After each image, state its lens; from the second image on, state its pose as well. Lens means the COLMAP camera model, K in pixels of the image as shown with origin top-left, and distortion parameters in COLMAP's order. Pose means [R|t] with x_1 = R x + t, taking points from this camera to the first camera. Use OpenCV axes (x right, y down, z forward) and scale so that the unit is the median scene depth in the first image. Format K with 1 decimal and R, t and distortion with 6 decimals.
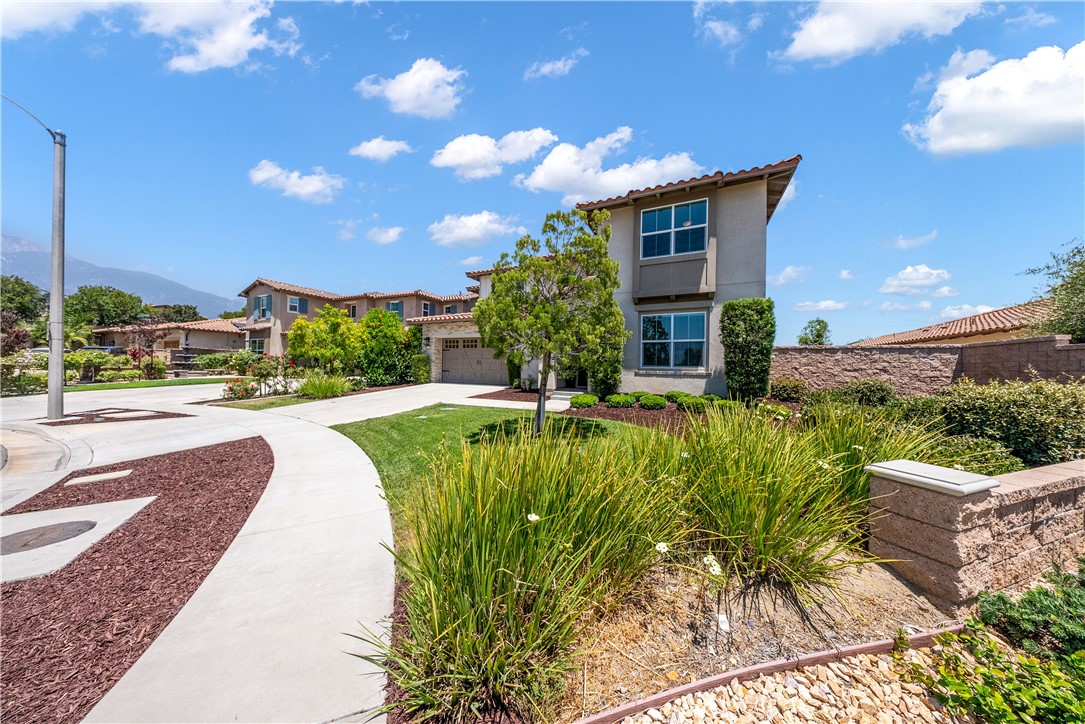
lens RADIAL K [[322.1, 0, 542.5], [0, 322.1, 362.0], [0, 0, 1]] dist [-0.005057, -0.000021]
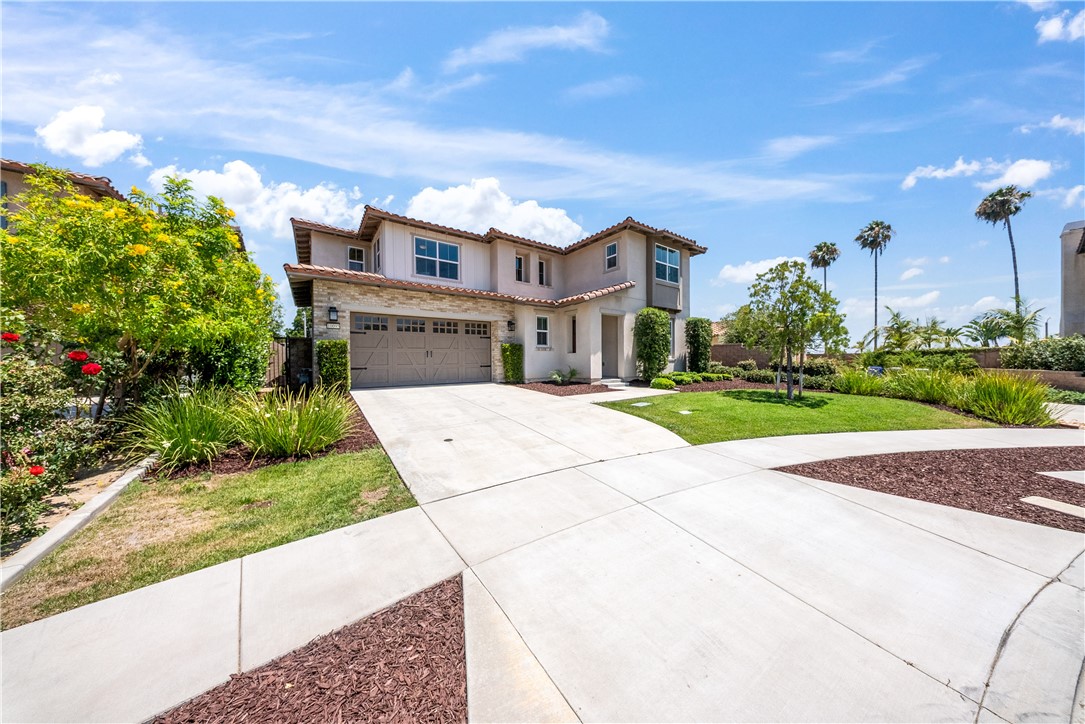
lens RADIAL K [[322.1, 0, 542.5], [0, 322.1, 362.0], [0, 0, 1]] dist [-0.005057, -0.000021]
pose [[0.481716, -0.023504, 0.876012, -1.213797], [0.000467, 0.999647, 0.026565, 0.001066], [-0.876327, -0.012388, 0.481557, 0.805033]]
